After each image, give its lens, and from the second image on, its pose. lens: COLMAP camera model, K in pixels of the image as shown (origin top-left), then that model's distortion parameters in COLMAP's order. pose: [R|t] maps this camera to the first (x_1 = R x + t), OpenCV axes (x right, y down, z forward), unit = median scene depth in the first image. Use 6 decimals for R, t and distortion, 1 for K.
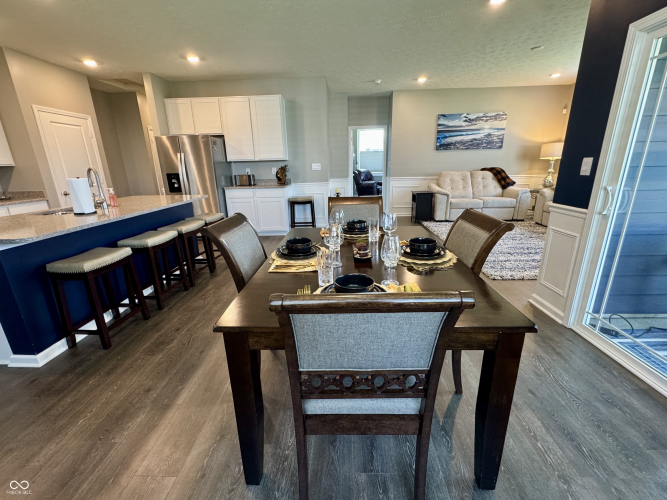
lens RADIAL K [[291.7, 0, 332.8], [0, 291.7, 250.1], [0, 0, 1]] dist [-0.002364, -0.000358]
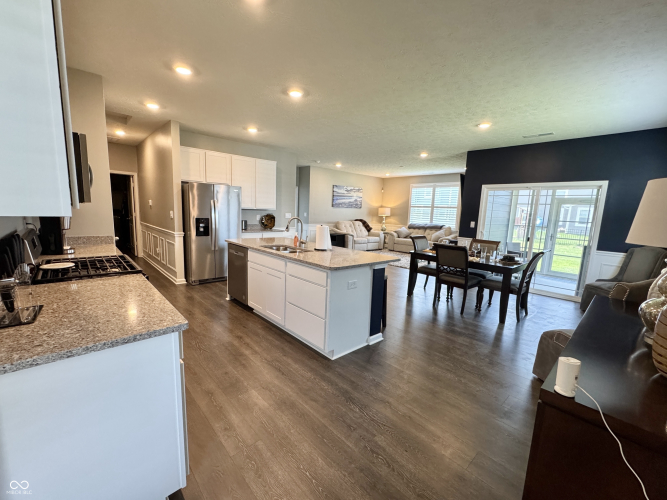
lens RADIAL K [[280.5, 0, 332.7], [0, 280.5, 252.5], [0, 0, 1]] dist [-0.002029, 0.000489]
pose [[0.710722, -0.054083, 0.701391, -0.848286], [0.147120, 0.986420, -0.073016, -0.002529], [-0.687917, 0.155083, 0.709027, -0.000407]]
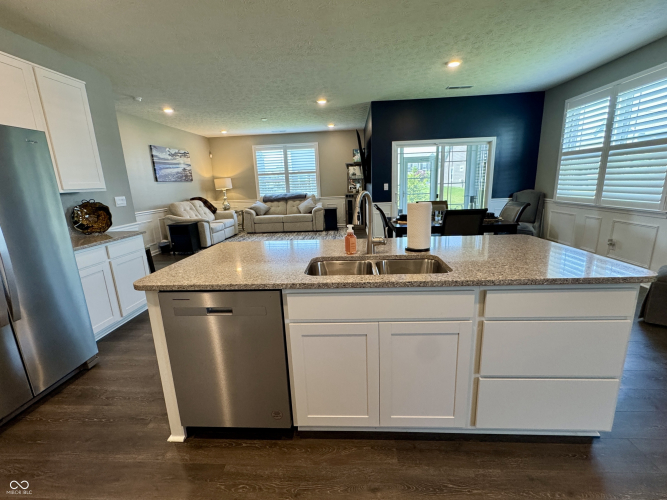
lens RADIAL K [[298.0, 0, 332.2], [0, 298.0, 250.7], [0, 0, 1]] dist [-0.001769, -0.000138]
pose [[0.026984, -0.204874, 0.978416, -0.766707], [0.323430, 0.927916, 0.185379, -0.161350], [-0.945867, 0.311447, 0.091301, 0.550251]]
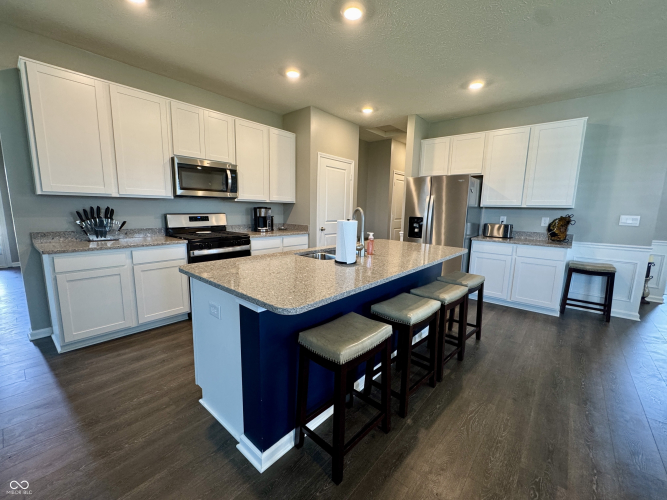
lens RADIAL K [[280.5, 0, 334.1], [0, 280.5, 250.7], [0, 0, 1]] dist [-0.002029, 0.000489]
pose [[0.784932, 0.135921, -0.604489, -0.193829], [-0.217120, 0.974116, -0.062899, -0.048277], [0.580293, 0.180618, 0.794126, 0.168483]]
